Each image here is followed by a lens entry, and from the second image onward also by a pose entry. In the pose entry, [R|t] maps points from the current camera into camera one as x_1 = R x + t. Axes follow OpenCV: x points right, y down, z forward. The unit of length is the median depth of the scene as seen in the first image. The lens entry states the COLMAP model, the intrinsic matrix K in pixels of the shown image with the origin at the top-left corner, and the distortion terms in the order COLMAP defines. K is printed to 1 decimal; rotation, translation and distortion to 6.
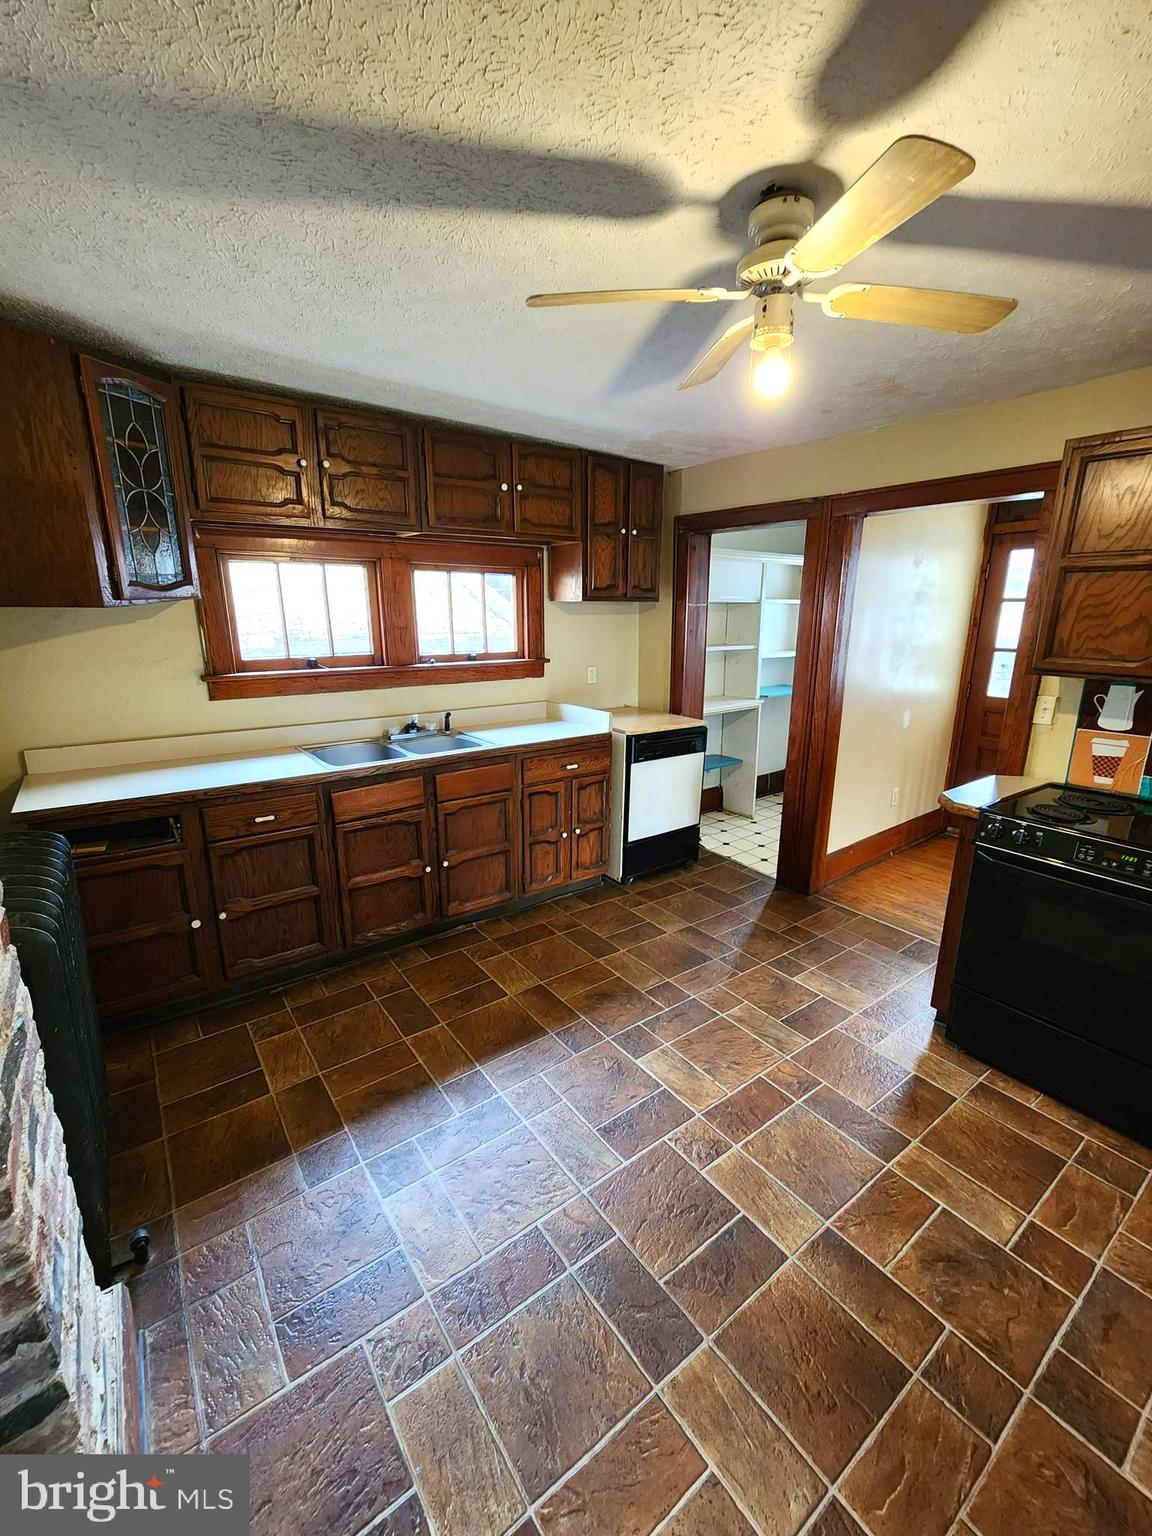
lens RADIAL K [[632.3, 0, 583.1], [0, 632.3, 777.5], [0, 0, 1]] dist [-0.001677, -0.000421]
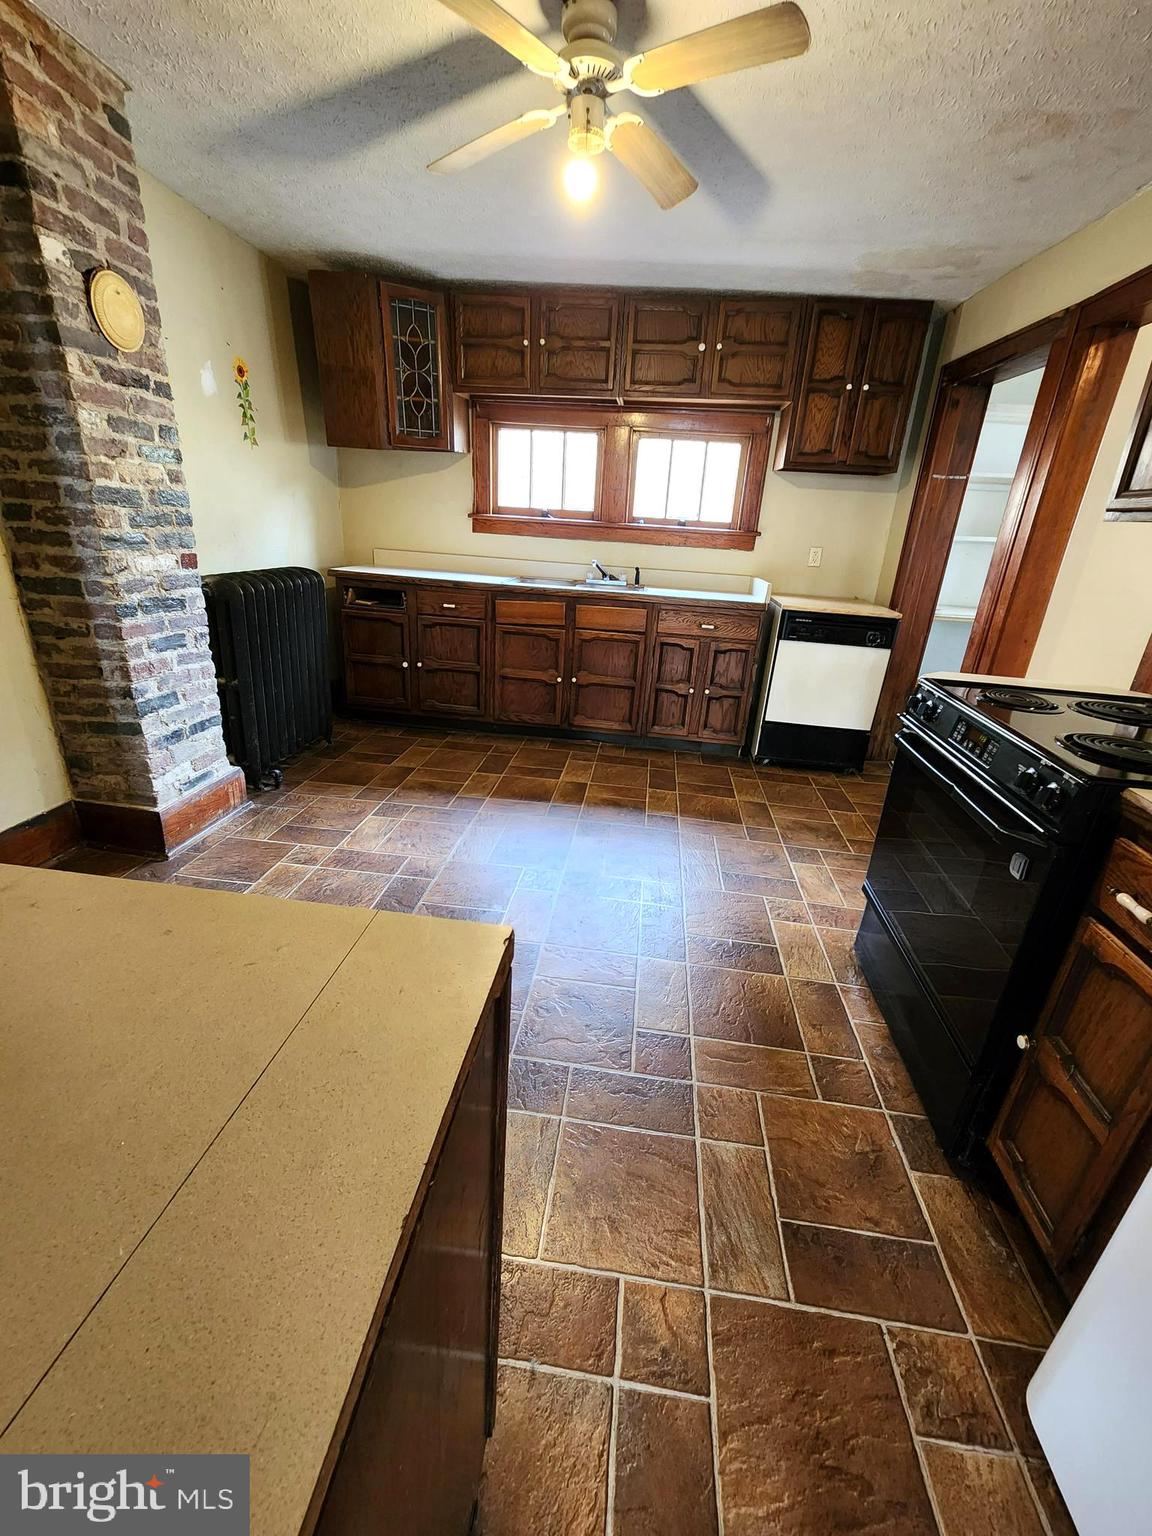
lens RADIAL K [[632.3, 0, 590.5], [0, 632.3, 783.6], [0, 0, 1]] dist [-0.001677, -0.000421]
pose [[0.726842, 0.293365, -0.620997, 0.676011], [-0.228990, 0.955960, 0.183585, 0.100642], [0.647506, 0.008764, 0.762010, 0.078479]]
